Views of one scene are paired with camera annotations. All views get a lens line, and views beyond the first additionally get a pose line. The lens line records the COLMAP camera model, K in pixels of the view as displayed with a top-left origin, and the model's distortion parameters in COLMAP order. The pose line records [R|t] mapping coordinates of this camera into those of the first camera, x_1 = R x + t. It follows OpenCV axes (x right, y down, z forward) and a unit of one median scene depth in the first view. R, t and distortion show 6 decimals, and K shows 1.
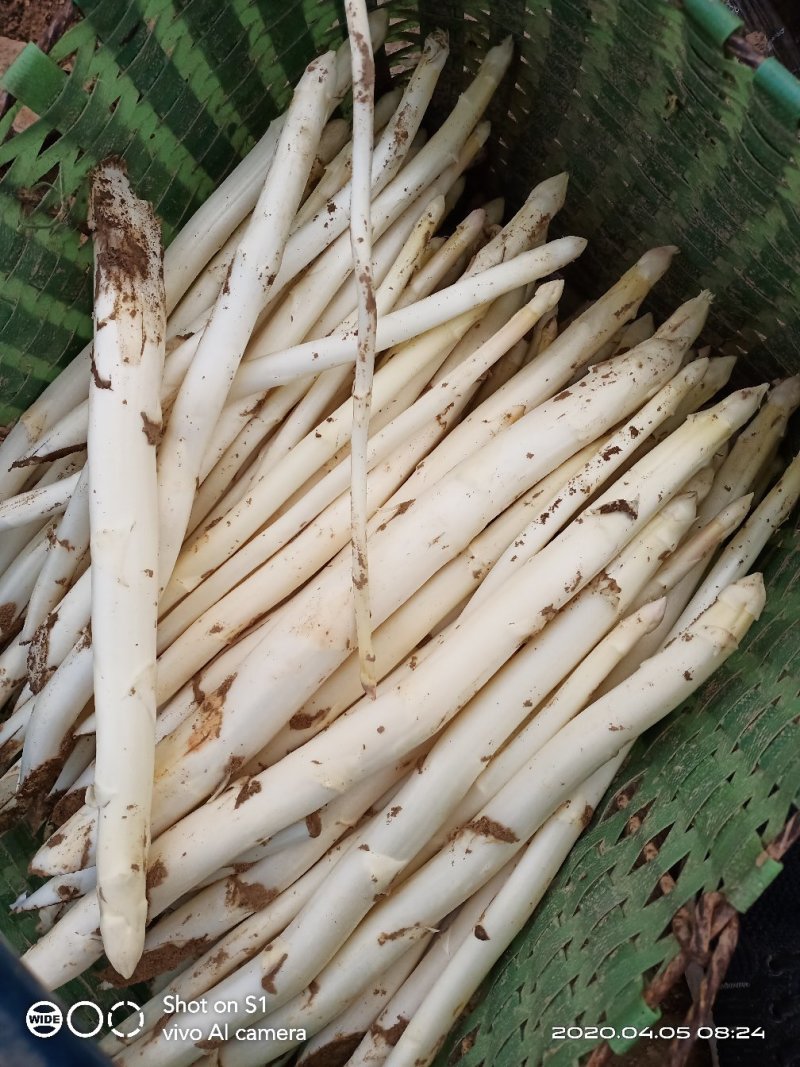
lens RADIAL K [[868.0, 0, 400.0], [0, 868.0, 533.5], [0, 0, 1]] dist [-0.009862, -0.004301]
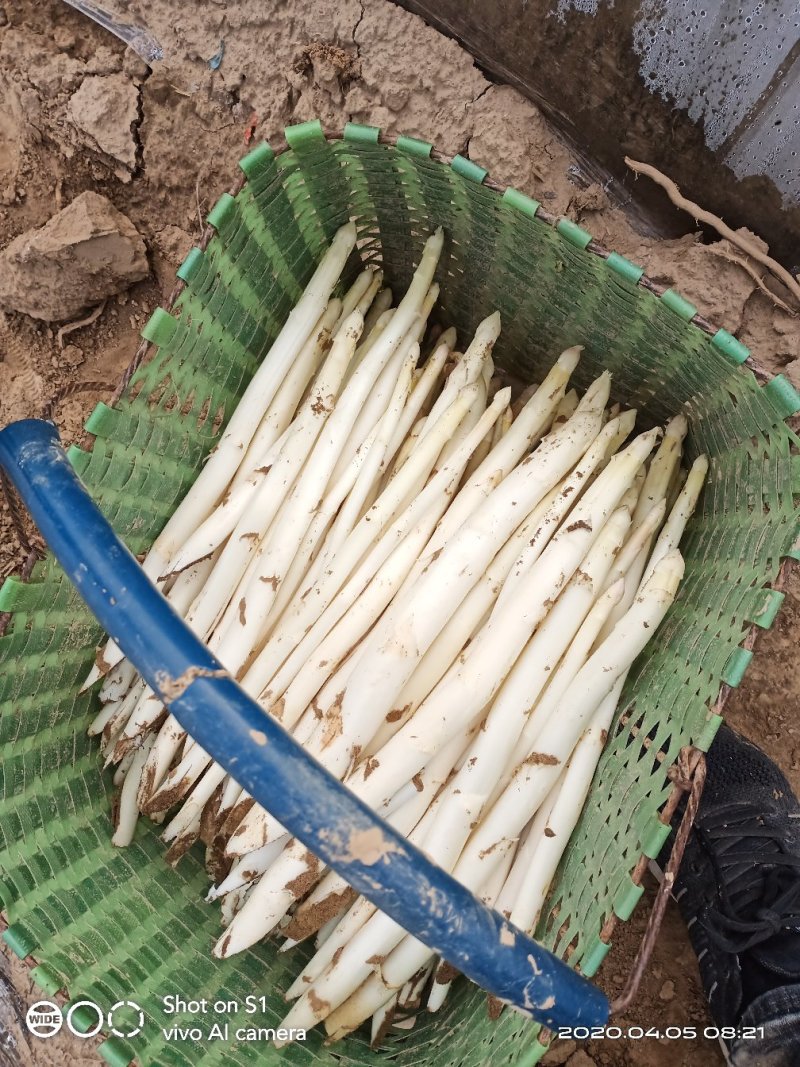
lens RADIAL K [[845.5, 0, 400.0], [0, 845.5, 533.5], [0, 0, 1]] dist [0.046640, 0.001007]
pose [[0.981418, -0.188261, 0.037100, -0.105338], [0.190715, 0.978334, -0.080560, 0.039567], [-0.021130, 0.086138, 0.996059, -0.436566]]
